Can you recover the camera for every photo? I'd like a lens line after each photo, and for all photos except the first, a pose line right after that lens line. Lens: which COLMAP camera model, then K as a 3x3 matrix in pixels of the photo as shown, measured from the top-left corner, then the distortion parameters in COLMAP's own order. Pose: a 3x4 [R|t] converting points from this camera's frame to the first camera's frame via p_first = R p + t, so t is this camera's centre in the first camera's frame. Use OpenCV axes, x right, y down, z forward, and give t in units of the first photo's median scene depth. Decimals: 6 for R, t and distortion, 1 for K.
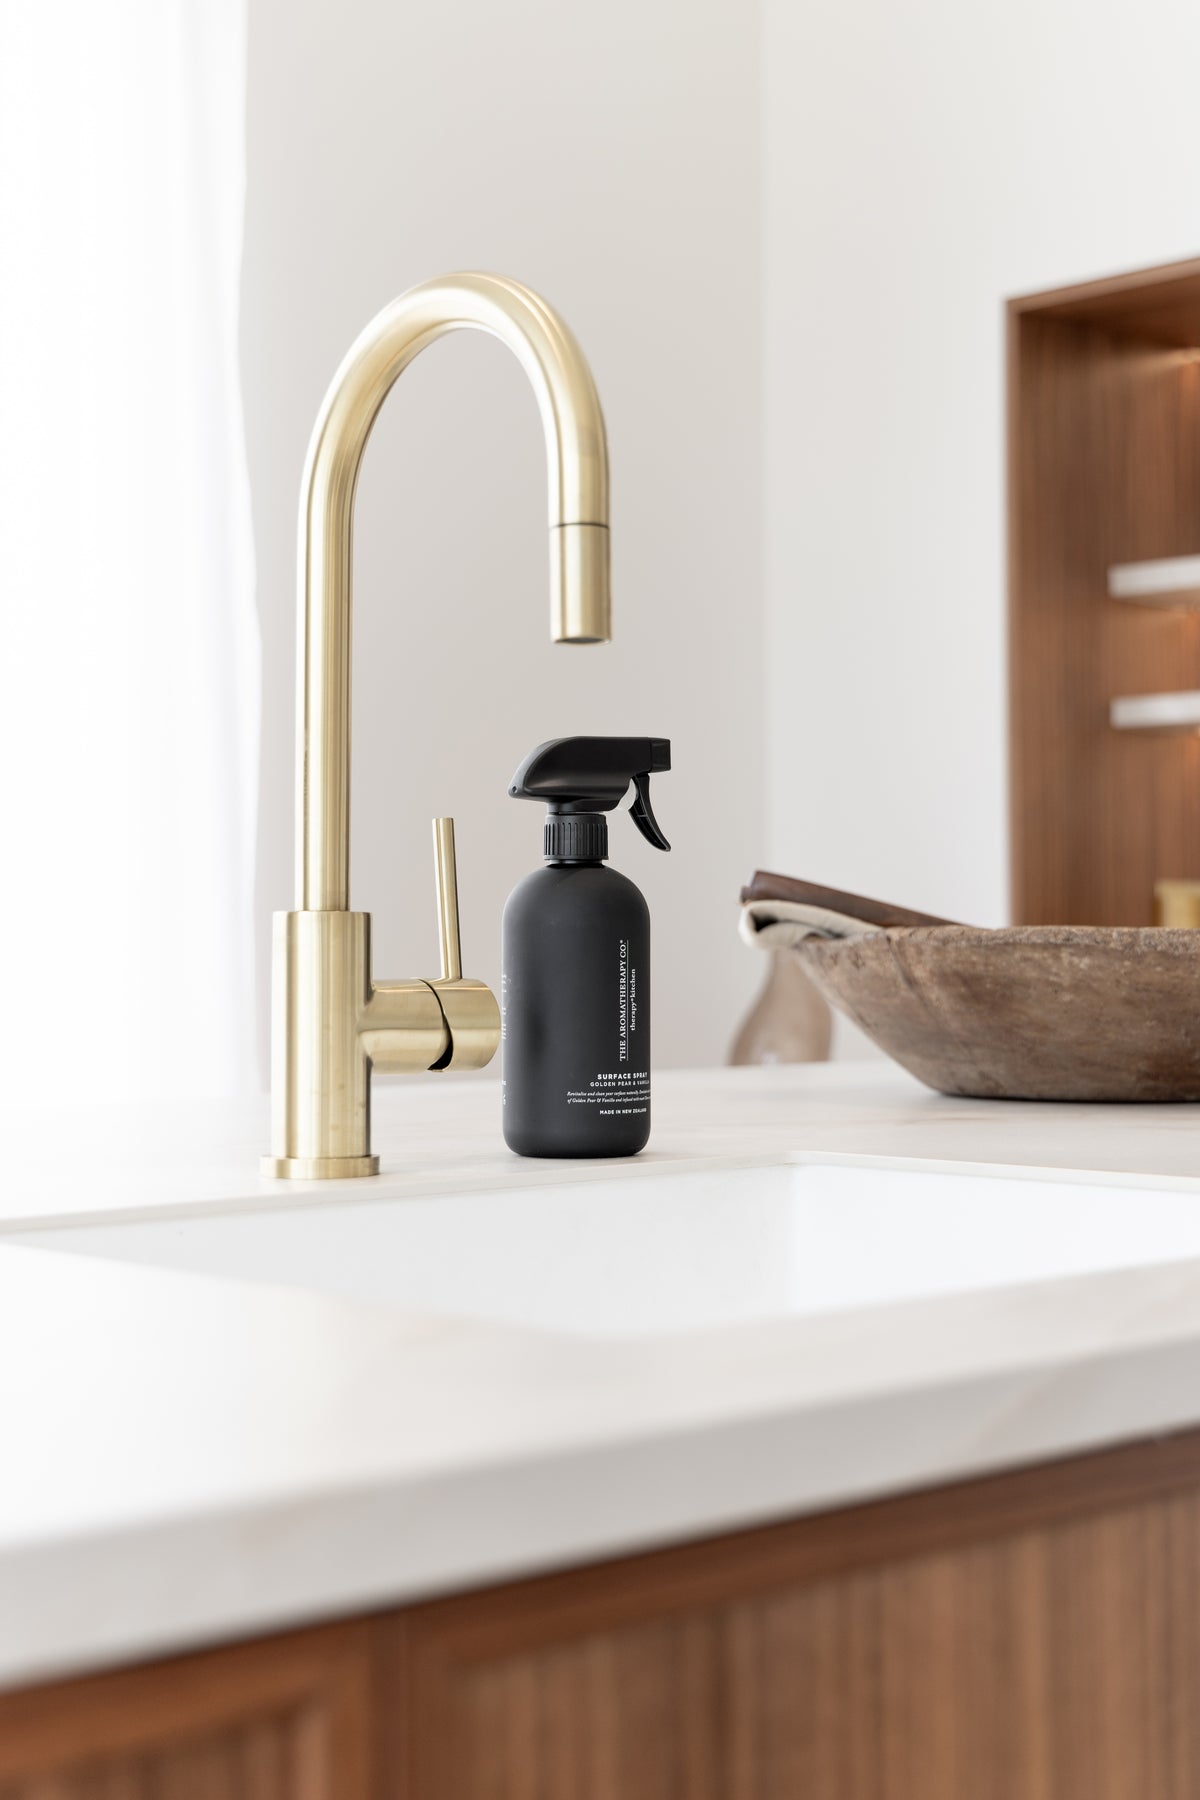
lens RADIAL K [[3110.2, 0, 615.1], [0, 3110.2, 907.3], [0, 0, 1]] dist [0.089029, 0.000000]
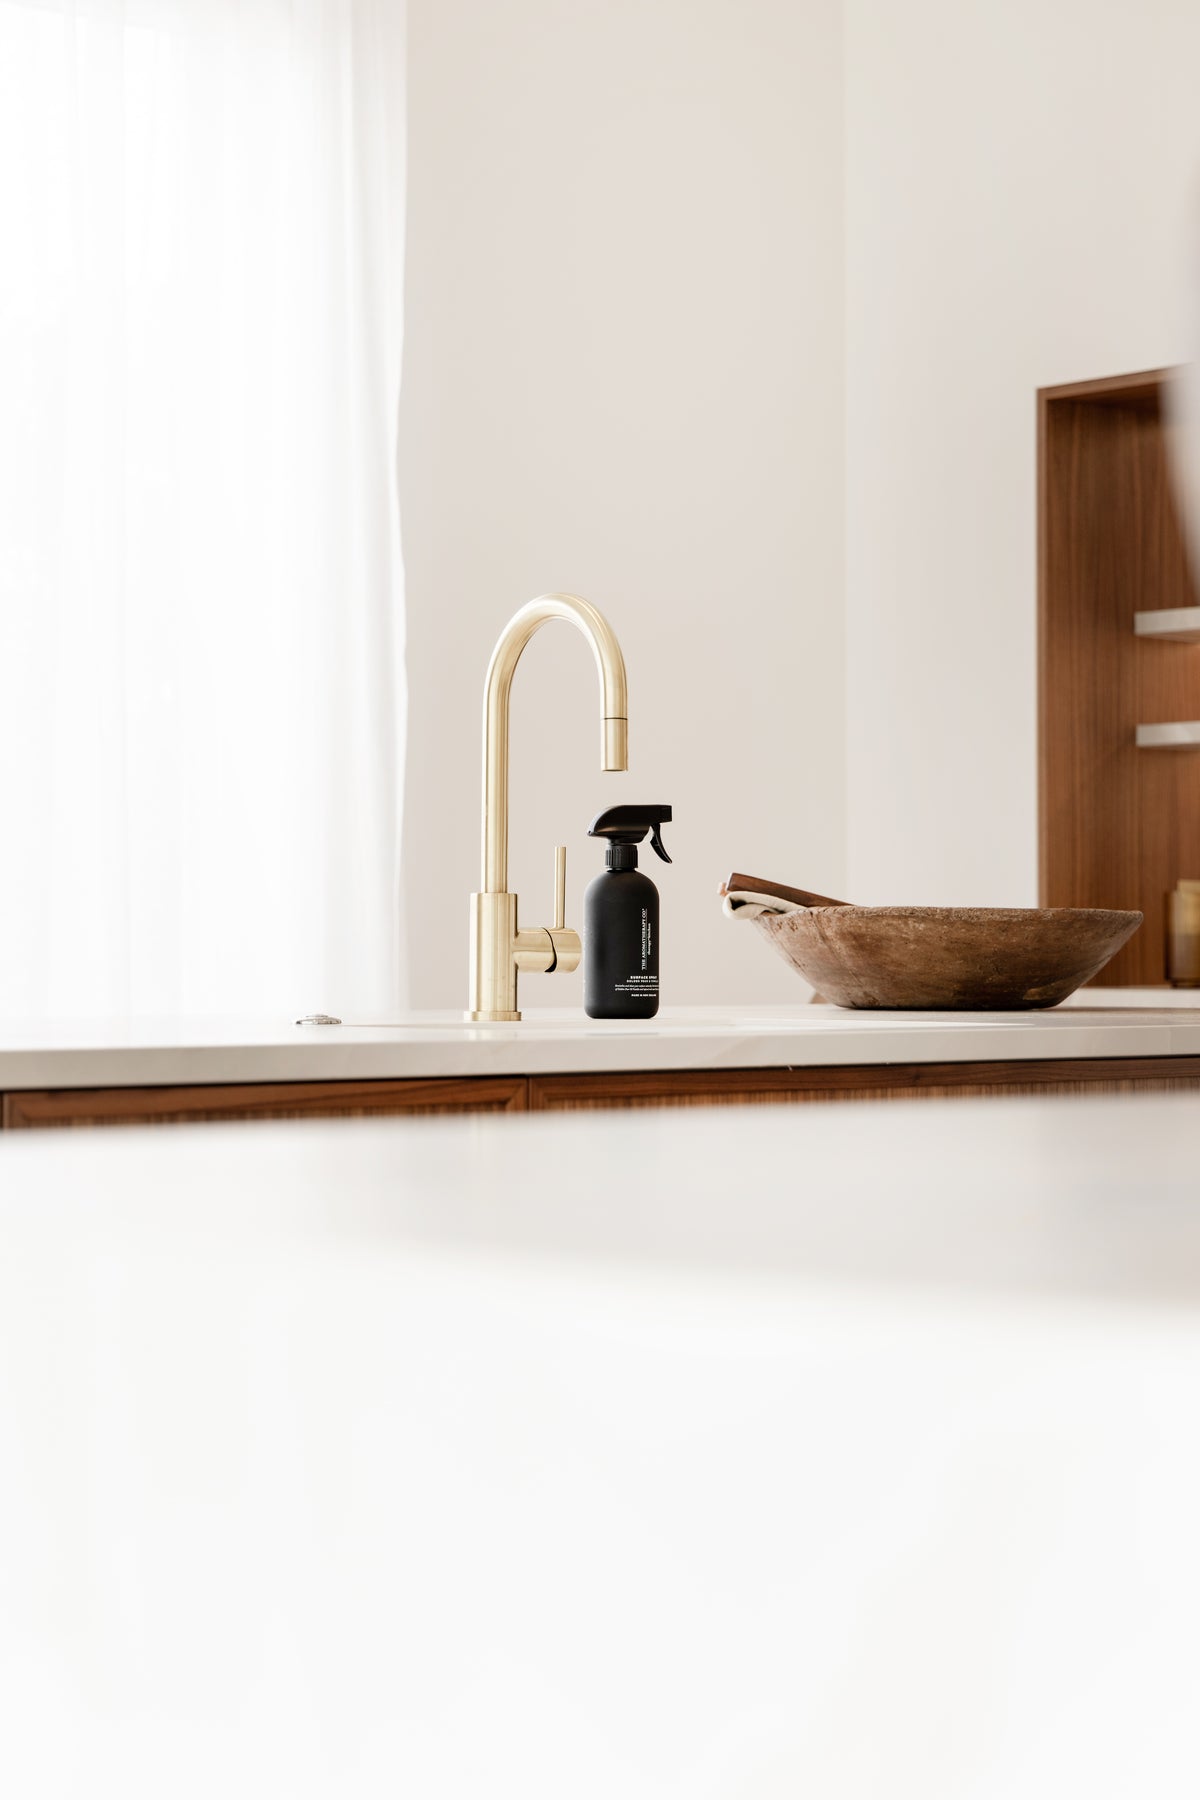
lens RADIAL K [[3923.3, 0, 604.5], [0, 3923.3, 915.1], [0, 0, 1]] dist [0.041660, 0.000000]
pose [[0.998962, 0.001016, -0.045548, 0.074012], [-0.001051, 0.999999, -0.000735, 0.012973], [0.045547, 0.000783, 0.998962, -1.186706]]
